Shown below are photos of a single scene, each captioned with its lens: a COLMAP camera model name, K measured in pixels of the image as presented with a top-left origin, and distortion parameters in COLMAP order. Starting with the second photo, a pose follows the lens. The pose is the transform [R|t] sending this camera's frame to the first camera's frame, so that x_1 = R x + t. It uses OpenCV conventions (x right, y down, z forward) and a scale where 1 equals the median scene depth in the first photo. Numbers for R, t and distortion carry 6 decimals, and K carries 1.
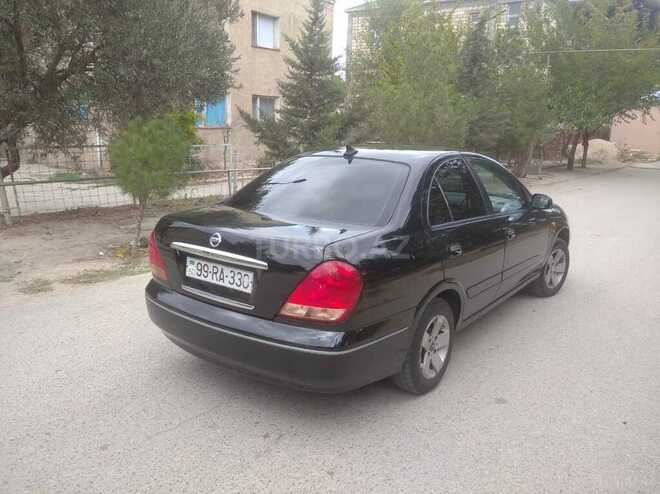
lens RADIAL K [[544.2, 0, 332.1], [0, 544.2, 244.0], [0, 0, 1]] dist [0.059981, -0.089163]
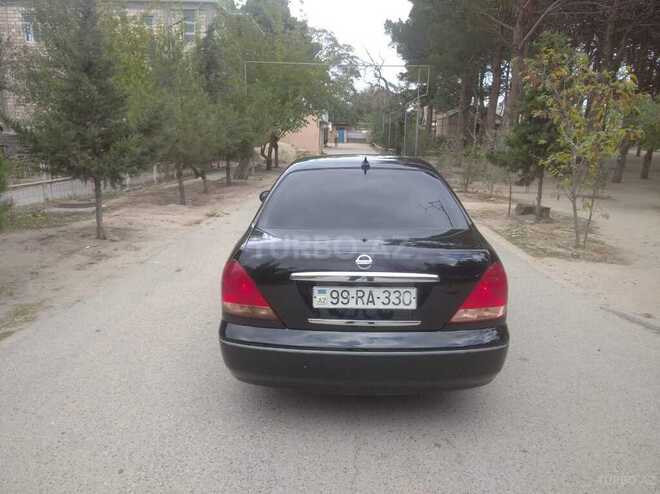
lens RADIAL K [[544.2, 0, 332.1], [0, 544.2, 244.0], [0, 0, 1]] dist [0.059981, -0.089163]
pose [[0.822027, -0.133149, 0.553664, -0.771698], [0.136387, 0.990016, 0.035591, -0.079273], [-0.552875, 0.046256, 0.831979, 0.236449]]
